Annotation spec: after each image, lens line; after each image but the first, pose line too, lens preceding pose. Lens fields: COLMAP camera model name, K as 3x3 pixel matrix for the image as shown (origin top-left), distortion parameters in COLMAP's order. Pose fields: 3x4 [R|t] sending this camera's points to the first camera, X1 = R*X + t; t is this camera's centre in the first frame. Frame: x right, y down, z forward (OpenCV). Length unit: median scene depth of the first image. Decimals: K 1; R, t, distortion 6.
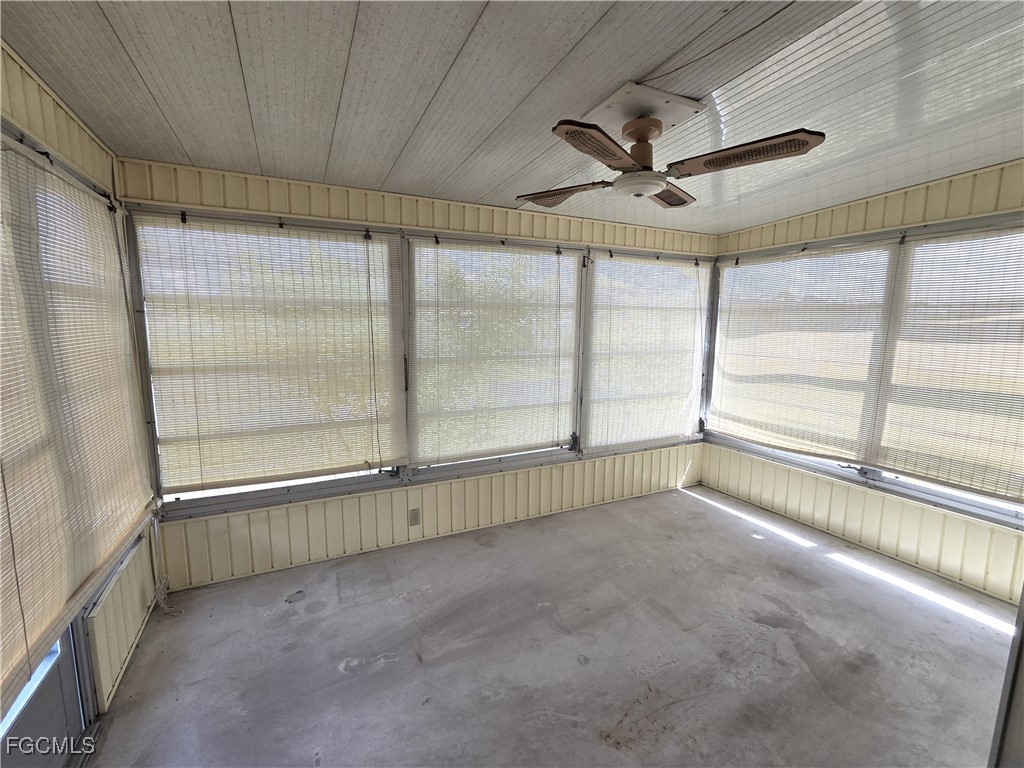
lens RADIAL K [[416.2, 0, 516.9], [0, 416.2, 379.9], [0, 0, 1]] dist [0.000068, 0.000666]
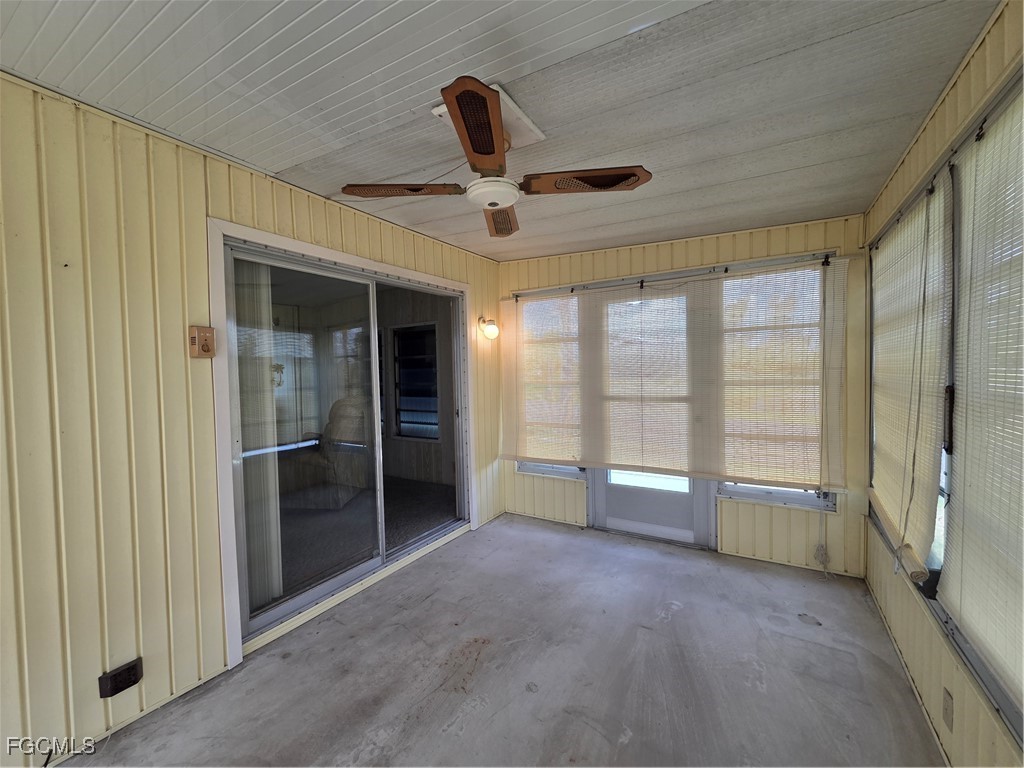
lens RADIAL K [[416.2, 0, 519.3], [0, 416.2, 382.5], [0, 0, 1]] dist [0.000068, 0.000666]
pose [[-0.823461, 0.028395, -0.566662, 0.707744], [-0.060024, 0.988782, 0.136773, -0.151114], [0.564189, 0.146641, -0.812519, 1.661060]]
